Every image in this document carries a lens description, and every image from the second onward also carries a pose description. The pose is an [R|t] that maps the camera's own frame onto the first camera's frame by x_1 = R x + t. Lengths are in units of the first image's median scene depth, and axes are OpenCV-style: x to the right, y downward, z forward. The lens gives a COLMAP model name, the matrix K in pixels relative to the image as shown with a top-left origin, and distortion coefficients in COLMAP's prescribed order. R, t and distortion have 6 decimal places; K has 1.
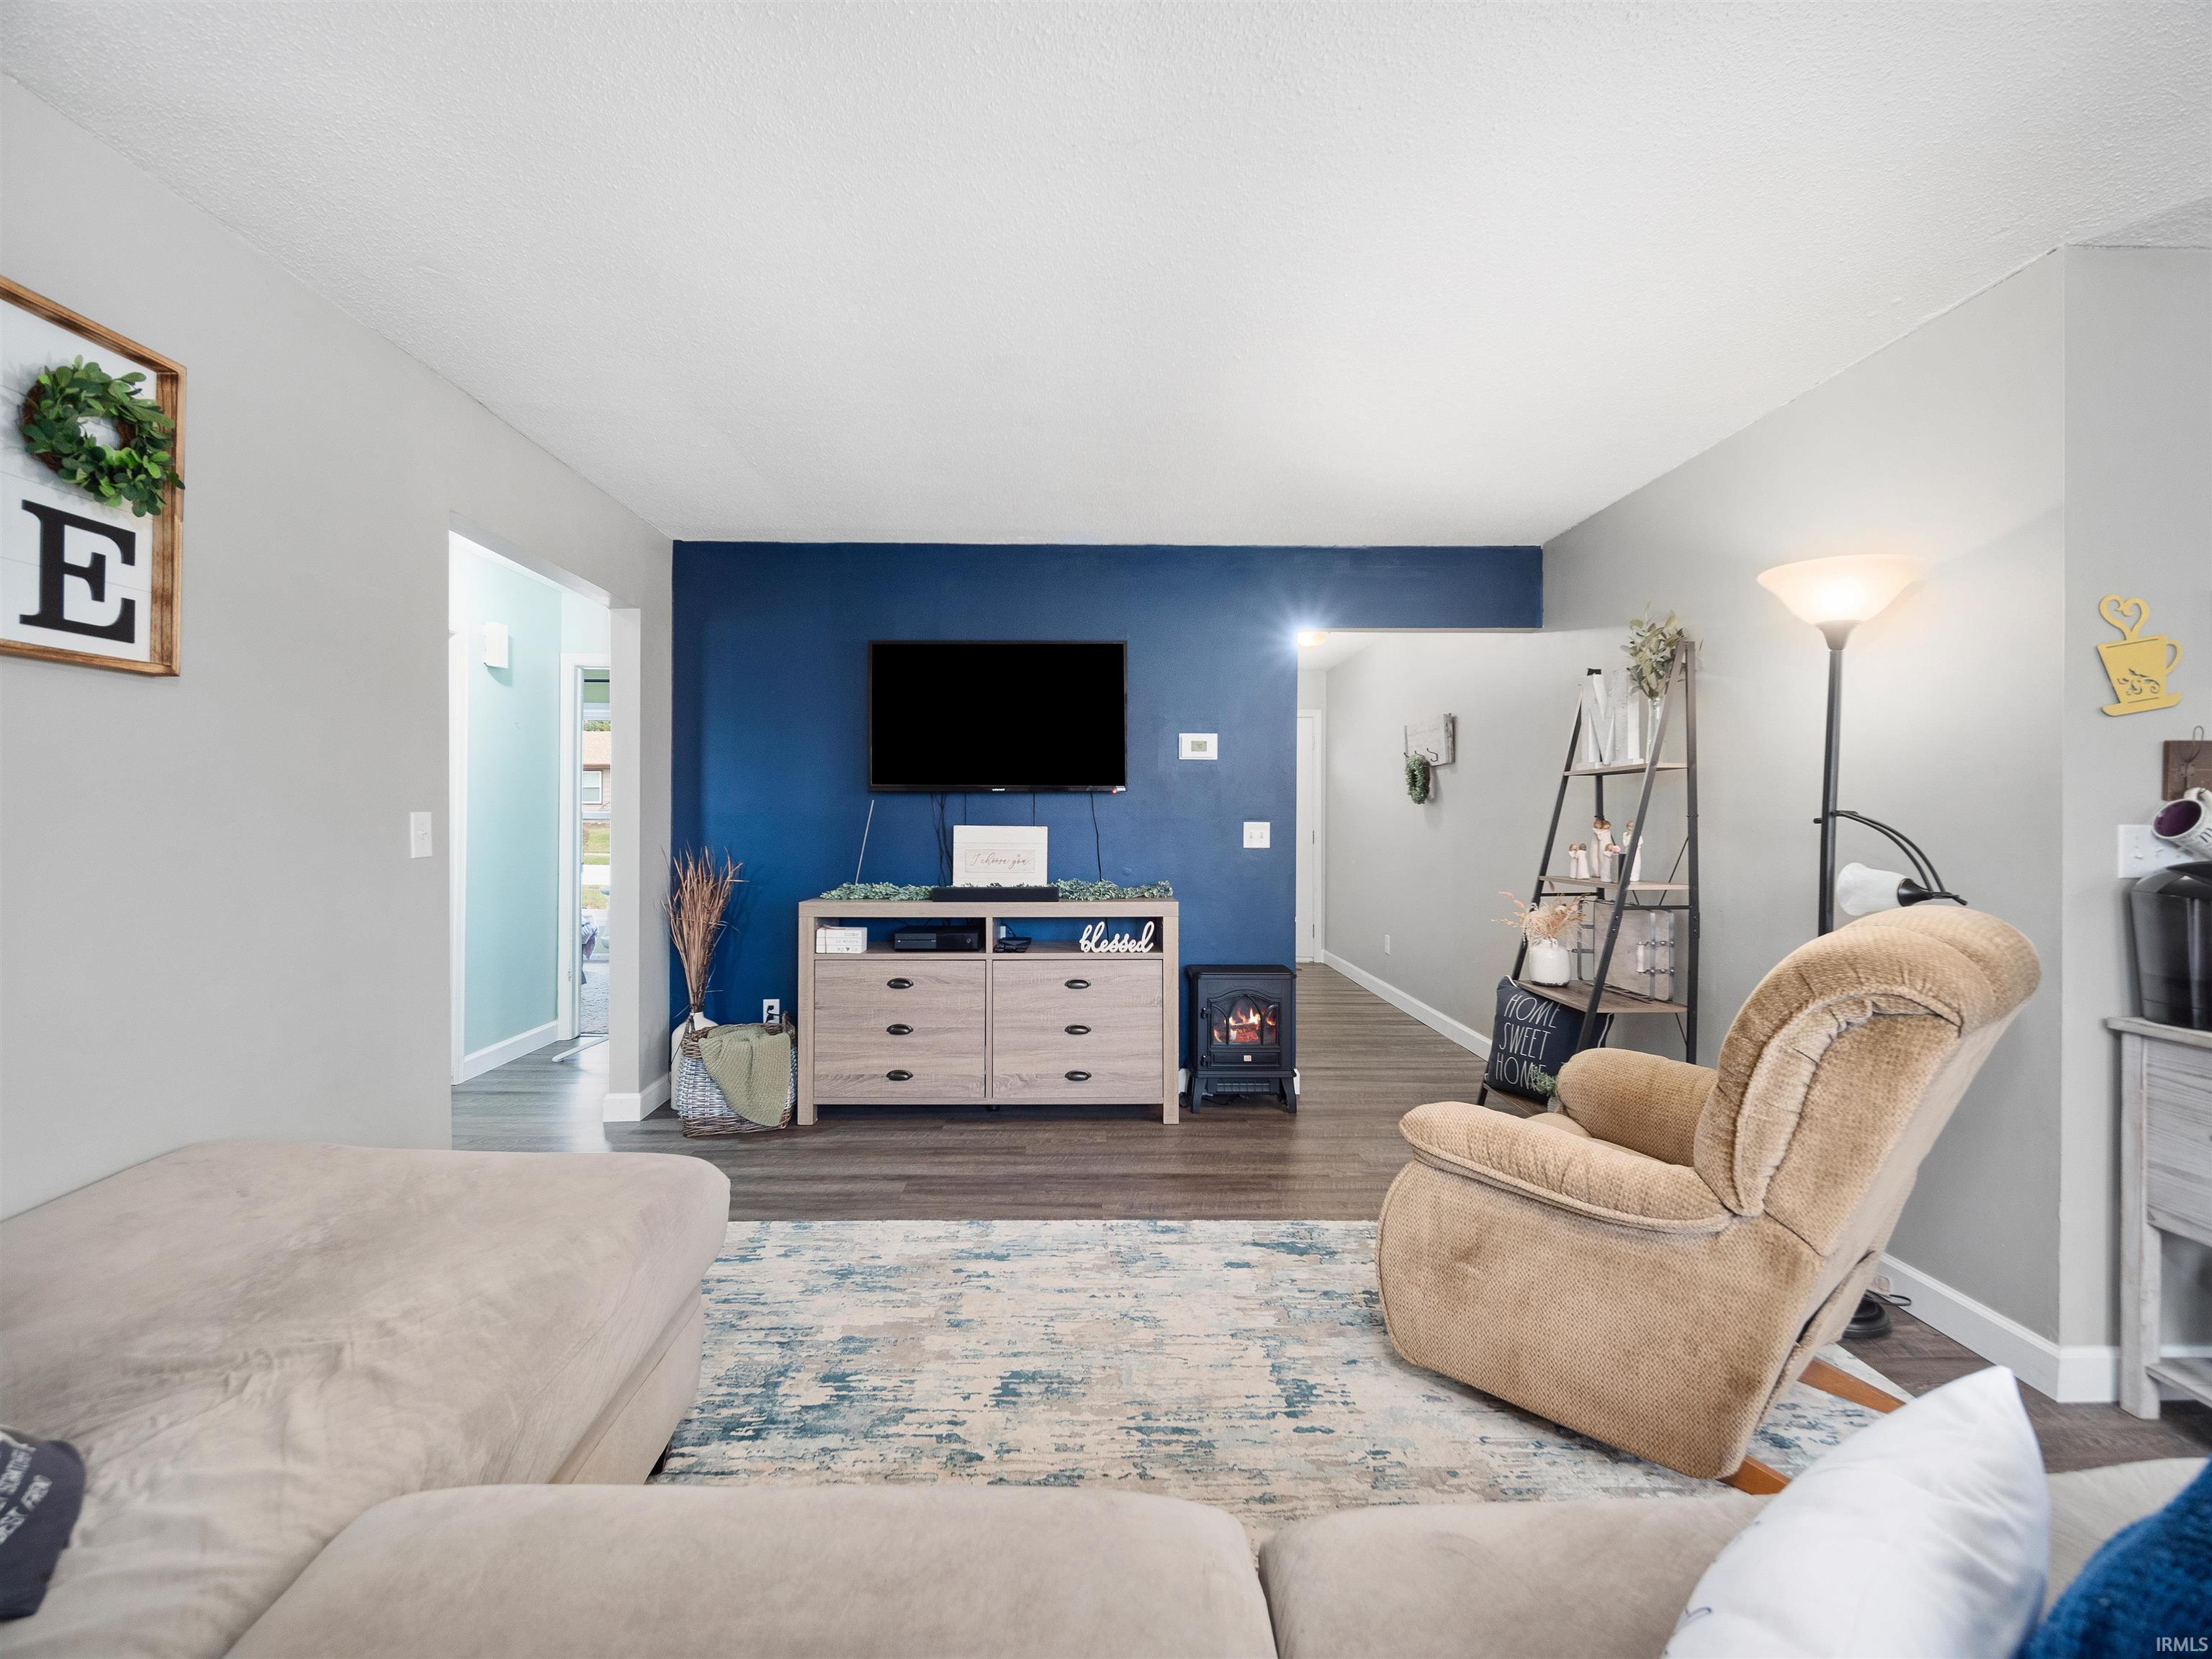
lens RADIAL K [[981.9, 0, 1101.9], [0, 981.9, 796.5], [0, 0, 1]] dist [-0.002304, -0.000609]
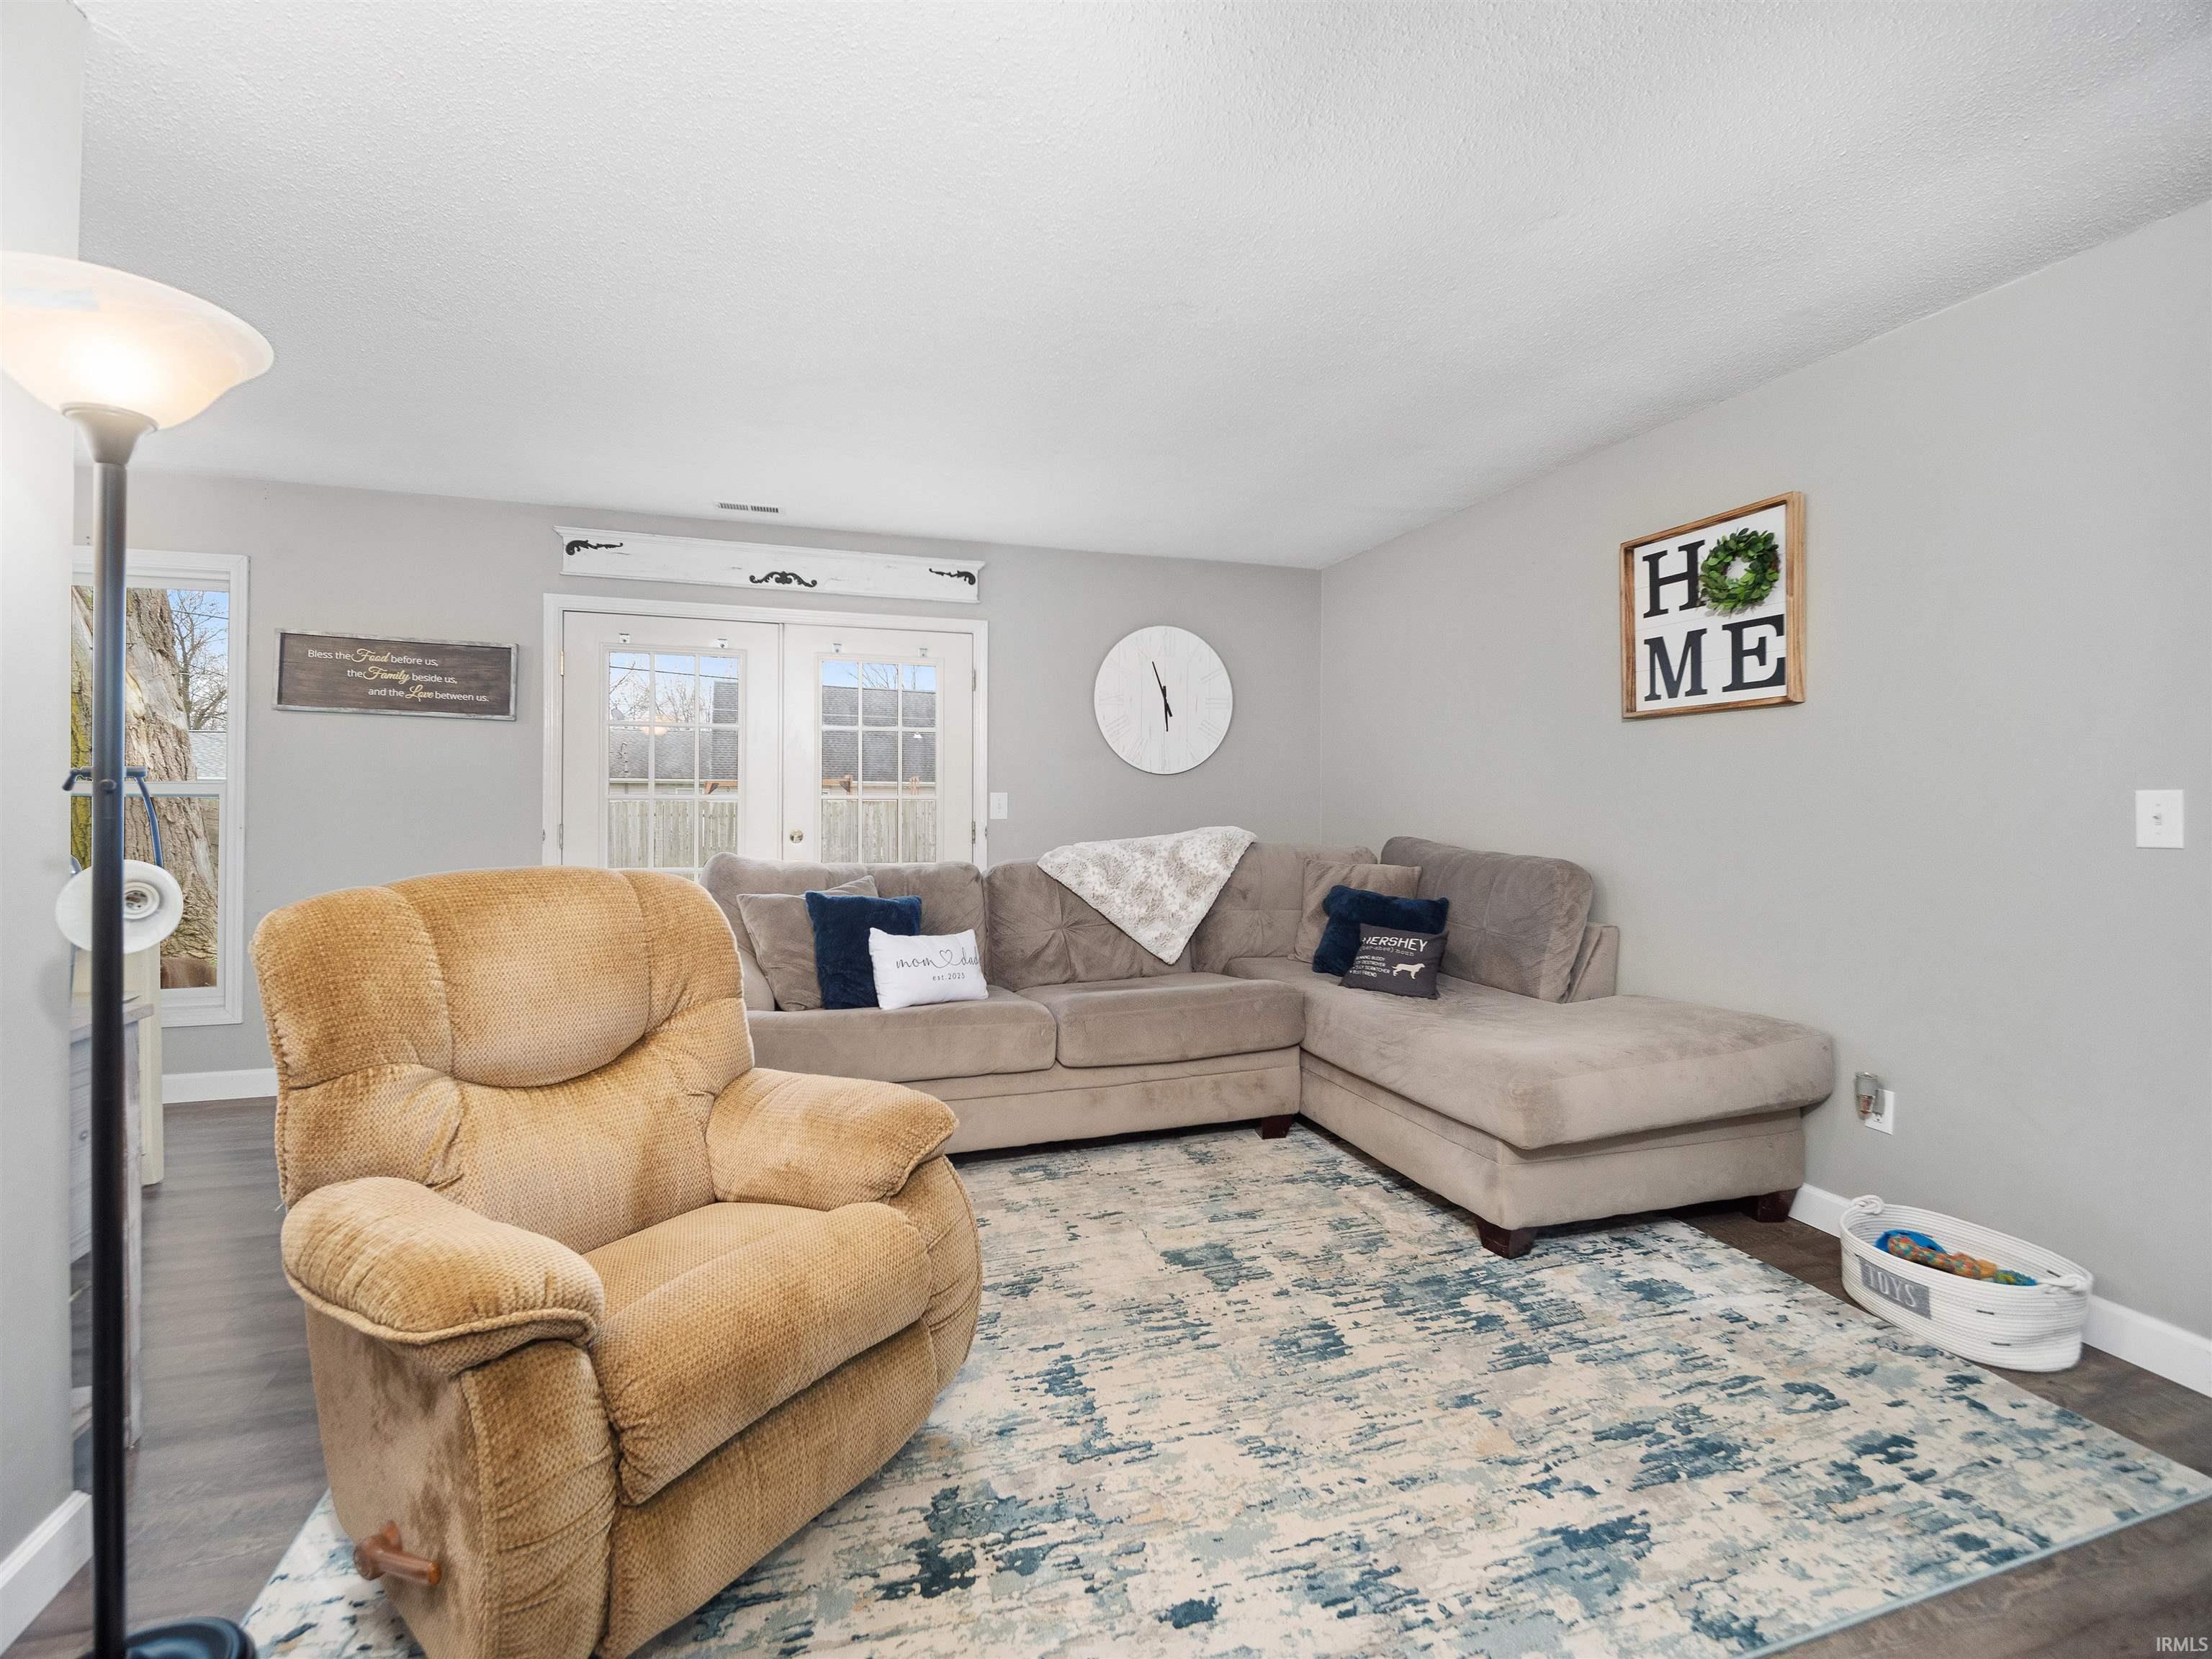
lens RADIAL K [[981.9, 0, 1101.9], [0, 981.9, 796.5], [0, 0, 1]] dist [-0.002304, -0.000609]
pose [[-0.957530, -0.003754, -0.288310, 0.462661], [0.002546, 0.999766, -0.021474, 0.048119], [0.288323, -0.021296, -0.957296, 2.029120]]
